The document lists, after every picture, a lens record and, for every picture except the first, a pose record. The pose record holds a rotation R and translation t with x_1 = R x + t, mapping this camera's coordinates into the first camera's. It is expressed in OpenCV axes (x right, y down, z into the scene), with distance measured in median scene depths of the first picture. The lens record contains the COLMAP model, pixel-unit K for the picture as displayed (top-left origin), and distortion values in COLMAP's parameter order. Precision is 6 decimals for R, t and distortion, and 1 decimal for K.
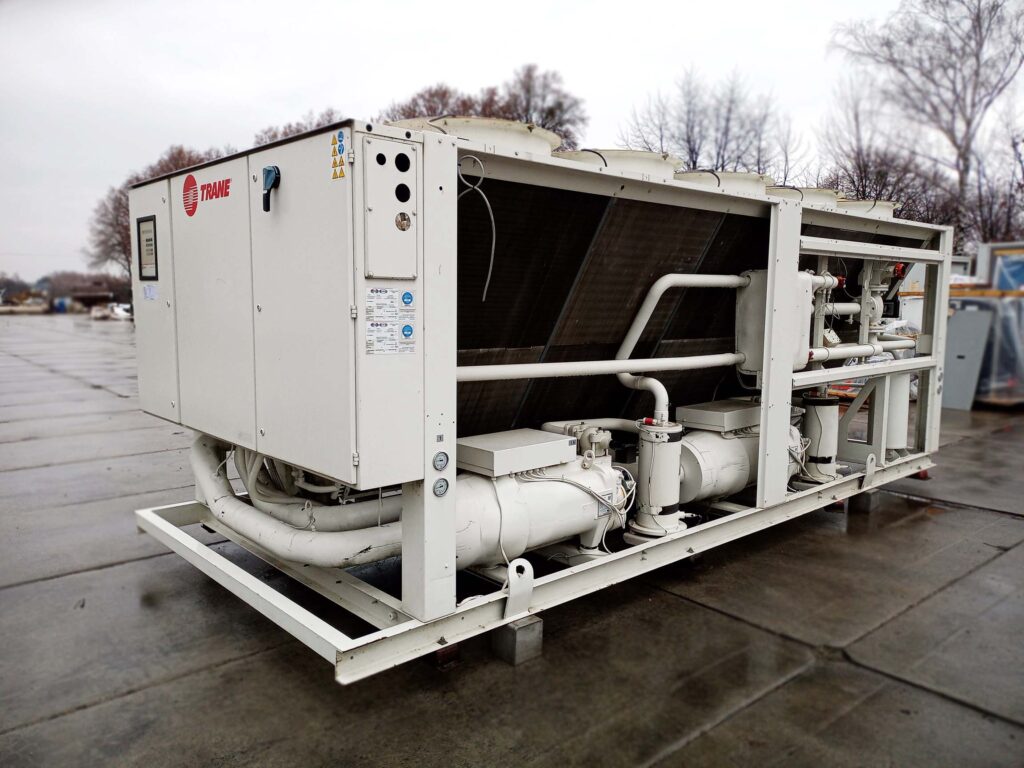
lens RADIAL K [[794.4, 0, 509.9], [0, 794.4, 388.4], [0, 0, 1]] dist [0.031386, 0.005966]
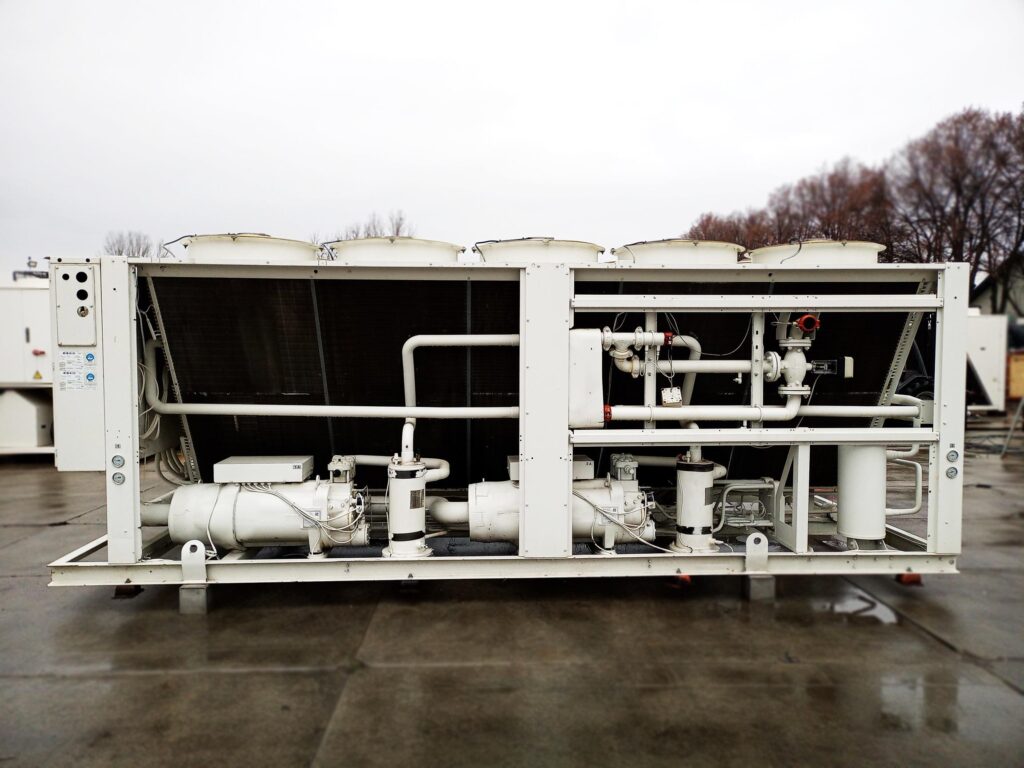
lens RADIAL K [[794.4, 0, 504.9], [0, 794.4, 382.7], [0, 0, 1]] dist [0.031386, 0.005966]
pose [[0.761106, 0.021629, -0.648267, 1.194209], [-0.068771, 0.996501, -0.047494, -0.030954], [0.644972, 0.080730, 0.759930, 0.223882]]
